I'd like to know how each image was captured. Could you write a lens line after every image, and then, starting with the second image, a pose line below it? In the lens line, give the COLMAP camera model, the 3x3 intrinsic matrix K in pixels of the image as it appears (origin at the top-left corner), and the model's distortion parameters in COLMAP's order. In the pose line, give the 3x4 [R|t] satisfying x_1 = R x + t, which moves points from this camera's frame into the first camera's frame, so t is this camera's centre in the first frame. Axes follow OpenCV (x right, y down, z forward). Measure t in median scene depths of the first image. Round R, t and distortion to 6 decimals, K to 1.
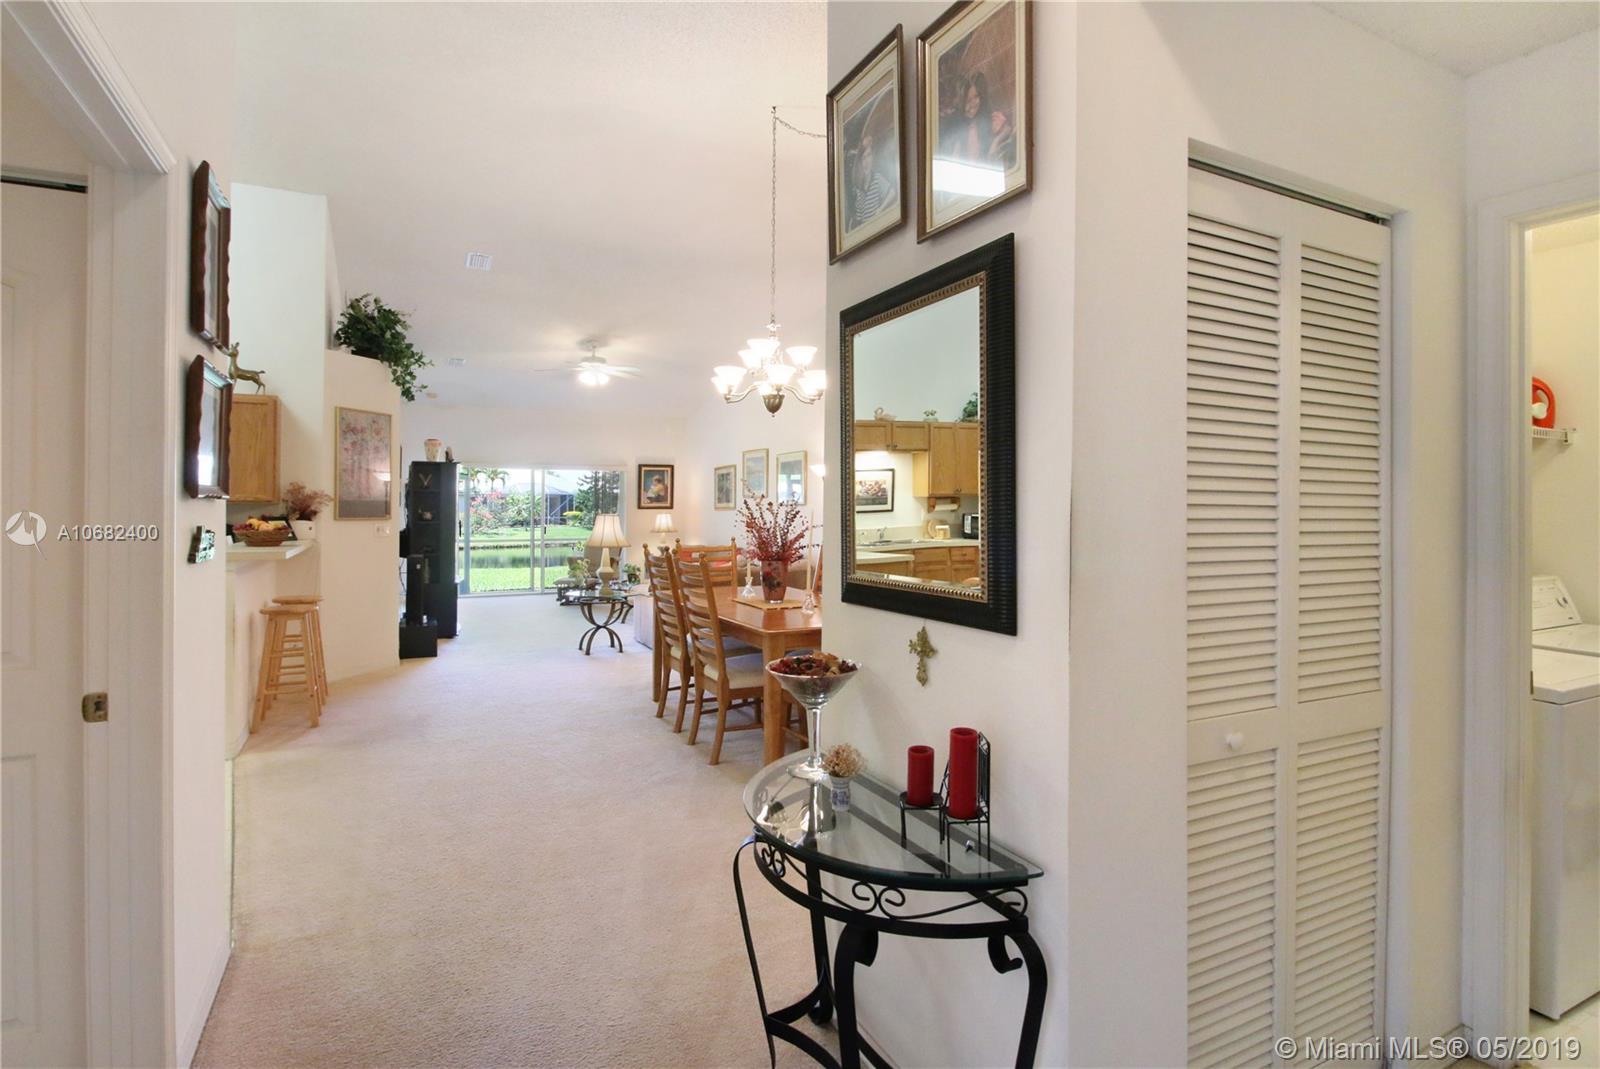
lens RADIAL K [[792.5, 0, 801.7], [0, 792.5, 474.3], [0, 0, 1]] dist [-0.001631, -0.007594]
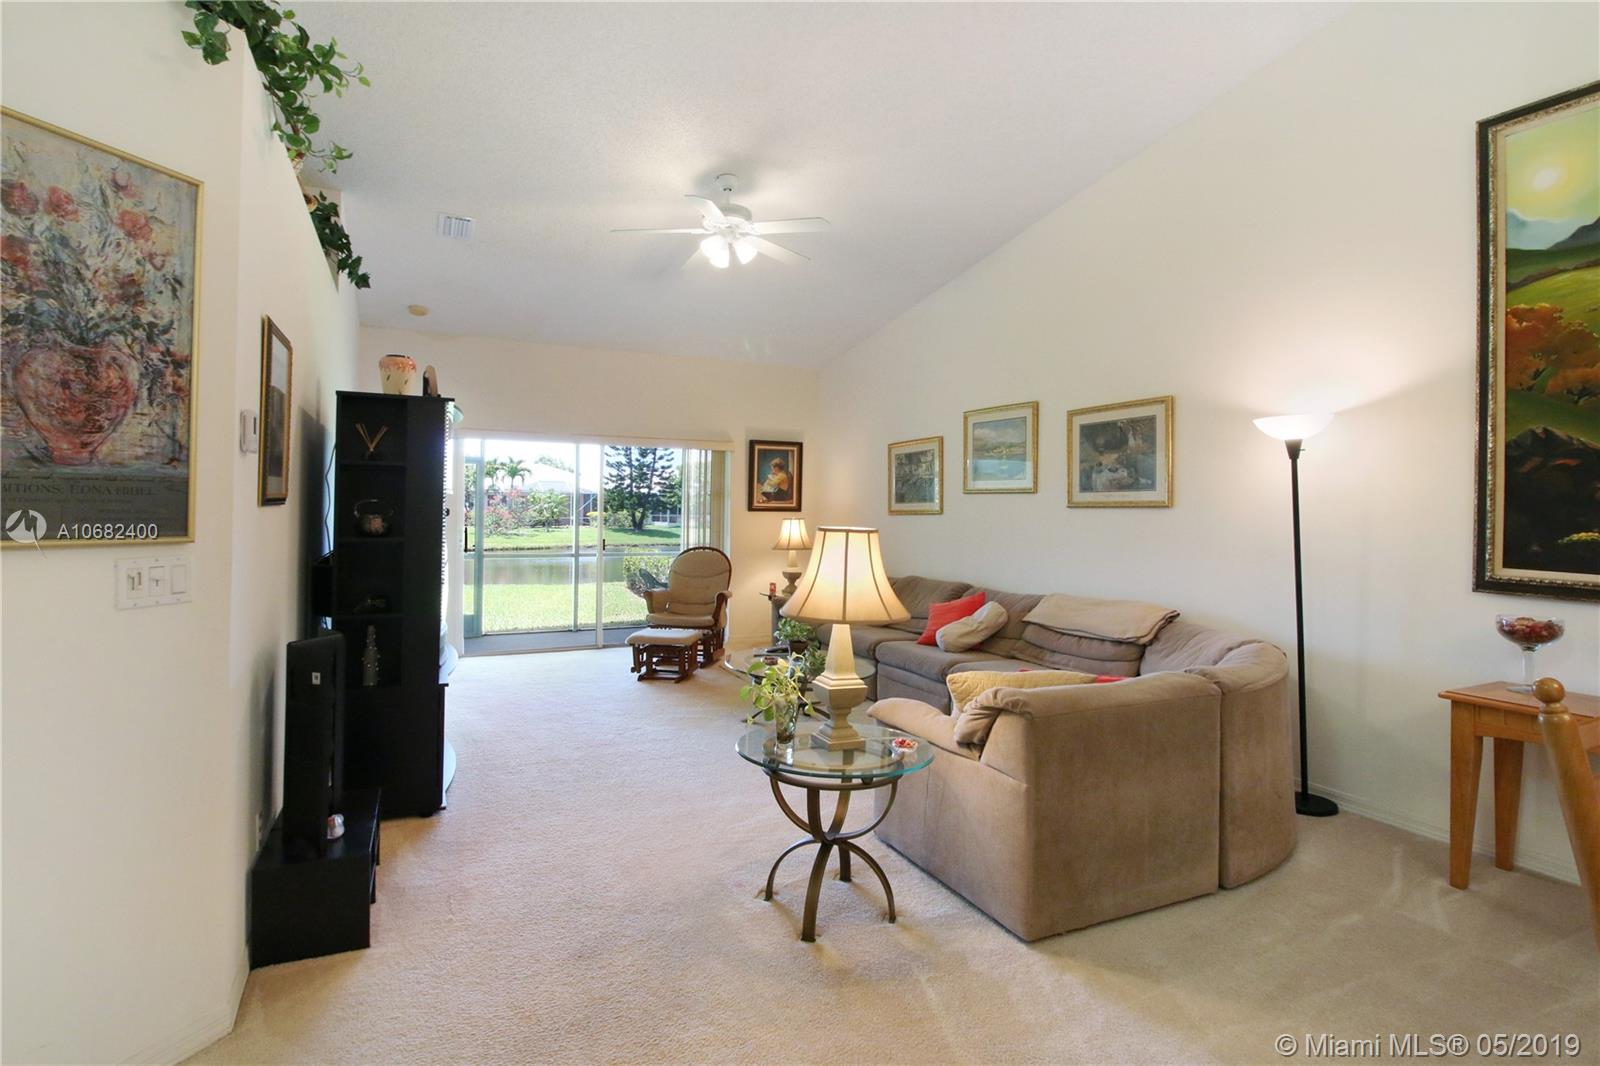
lens RADIAL K [[792.5, 0, 778.8], [0, 792.5, 483.0], [0, 0, 1]] dist [-0.001631, -0.007594]
pose [[0.998822, 0.008076, -0.047843, -0.296724], [-0.007682, 0.999935, 0.008416, 0.031655], [0.047908, -0.008039, 0.998819, 0.734102]]
